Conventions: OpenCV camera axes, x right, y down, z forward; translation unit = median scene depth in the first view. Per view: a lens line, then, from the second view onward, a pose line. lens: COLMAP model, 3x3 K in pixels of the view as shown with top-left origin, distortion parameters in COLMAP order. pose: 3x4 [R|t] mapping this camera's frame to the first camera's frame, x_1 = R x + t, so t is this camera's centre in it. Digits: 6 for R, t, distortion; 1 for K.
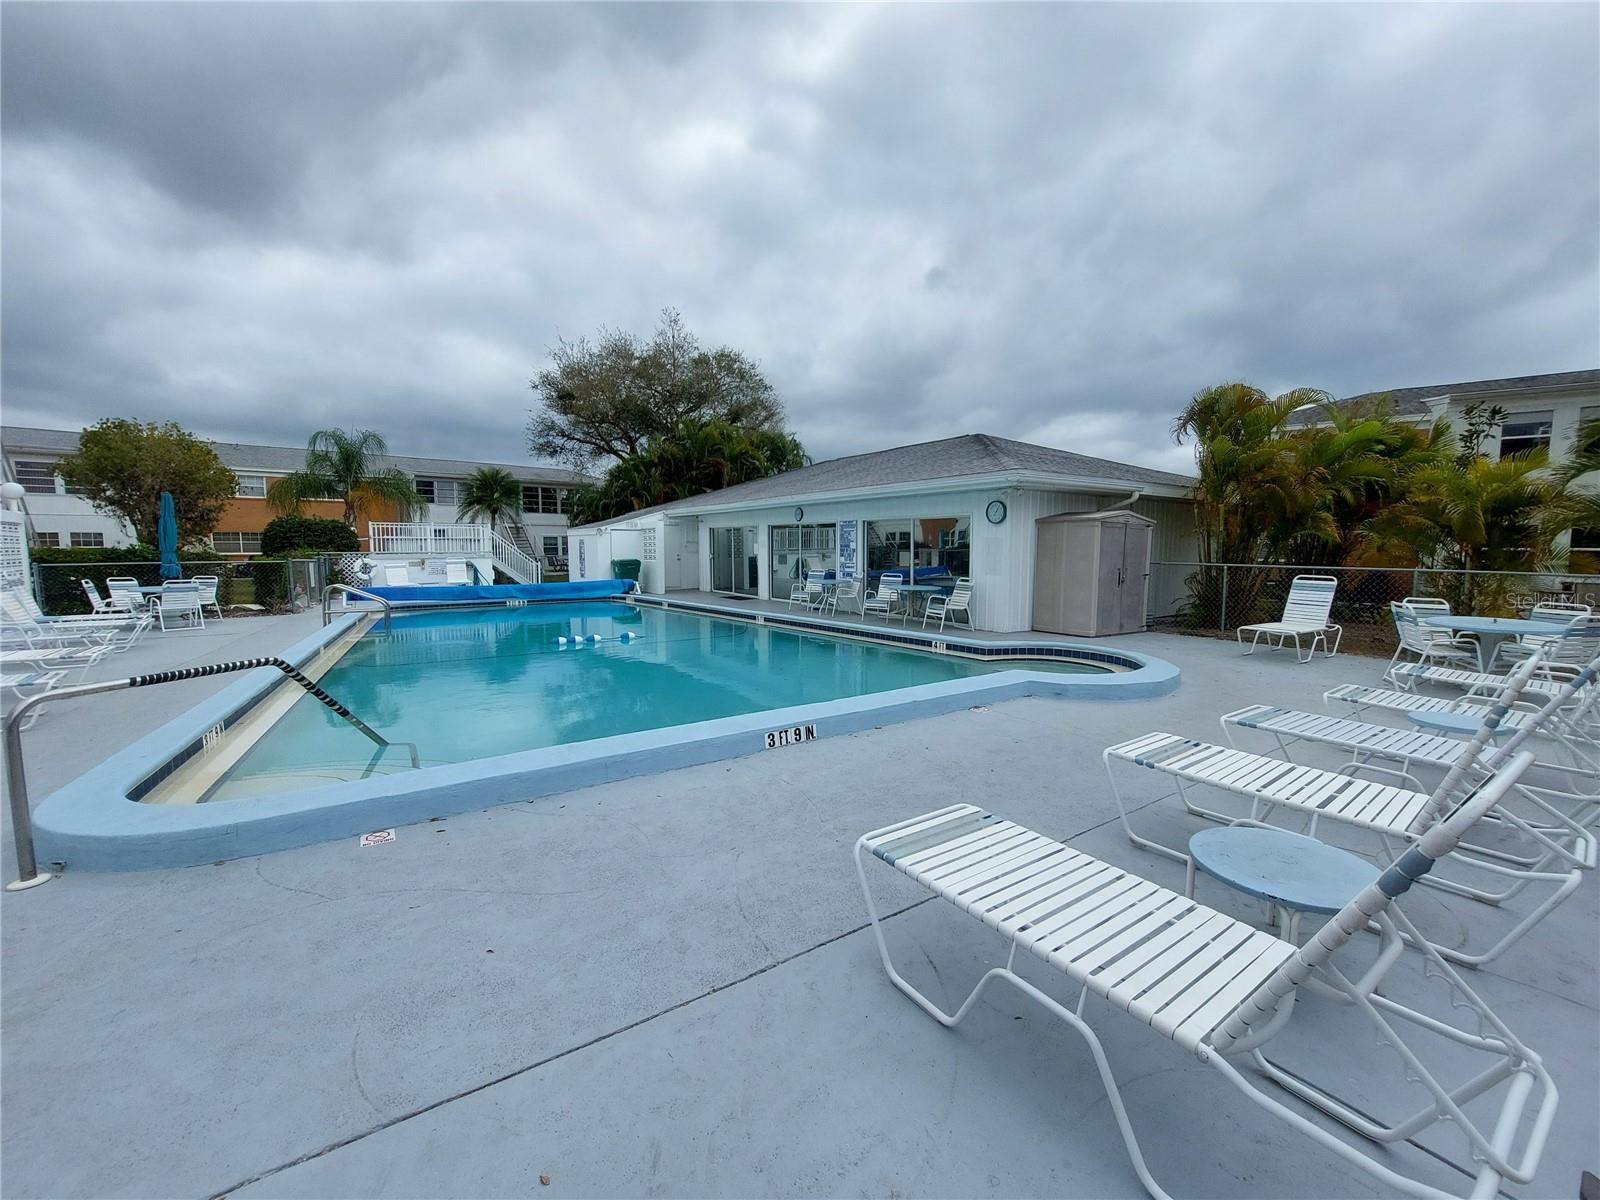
lens RADIAL K [[636.3, 0, 805.8], [0, 636.3, 602.2], [0, 0, 1]] dist [-0.000549, -0.000031]
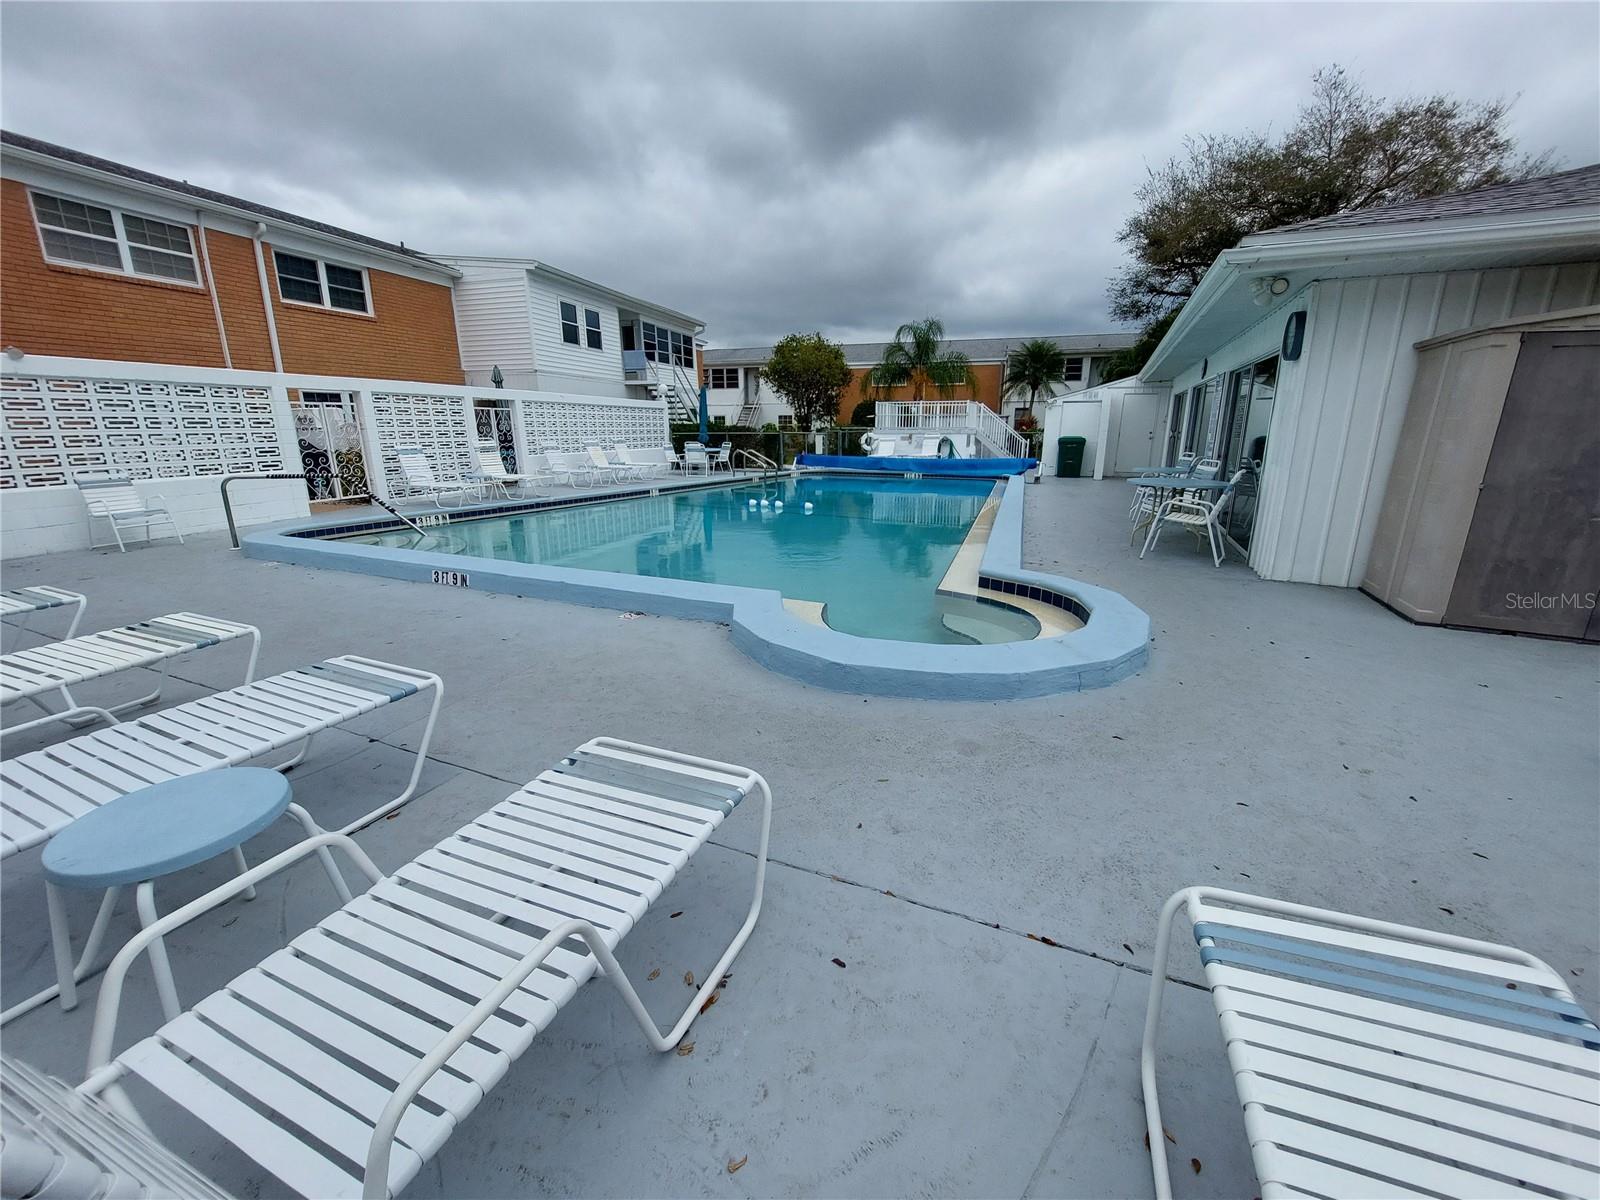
lens RADIAL K [[651.6, 0, 823.6], [0, 651.6, 585.6], [0, 0, 1]] dist [-0.000822, 0.000035]
pose [[0.524160, 0.200019, -0.827798, 0.338259], [-0.072545, 0.978981, 0.190614, -0.012994], [0.848524, -0.039860, 0.527653, 0.246038]]
